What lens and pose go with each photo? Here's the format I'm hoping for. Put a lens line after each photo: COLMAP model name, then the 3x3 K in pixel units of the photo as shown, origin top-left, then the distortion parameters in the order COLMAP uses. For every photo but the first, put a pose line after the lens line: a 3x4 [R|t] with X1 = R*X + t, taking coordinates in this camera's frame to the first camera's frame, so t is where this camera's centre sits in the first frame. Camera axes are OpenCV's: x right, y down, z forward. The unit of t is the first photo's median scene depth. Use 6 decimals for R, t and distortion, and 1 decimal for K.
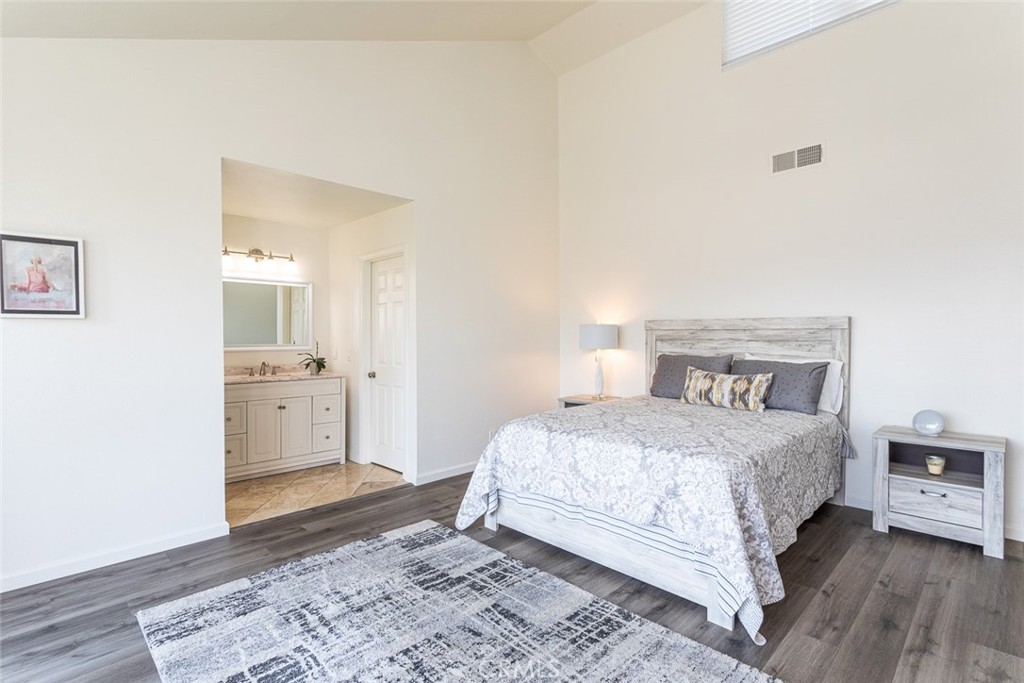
lens RADIAL K [[490.8, 0, 510.1], [0, 490.8, 349.9], [0, 0, 1]] dist [0.002499, 0.000673]
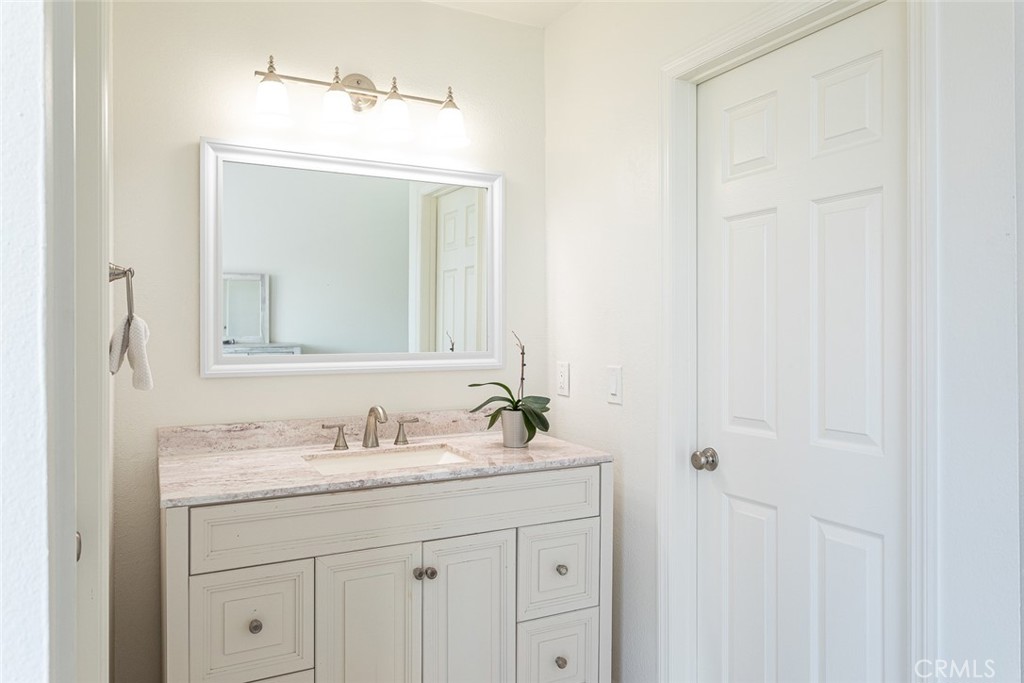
lens RADIAL K [[716.5, 0, 512.0], [0, 716.5, 341.5], [0, 0, 1]] dist [-0.003934, 0.000567]
pose [[0.956891, 0.001953, -0.290442, -0.405283], [-0.004674, 0.999951, -0.008673, -0.023903], [0.290411, 0.009657, 0.956853, 0.840617]]
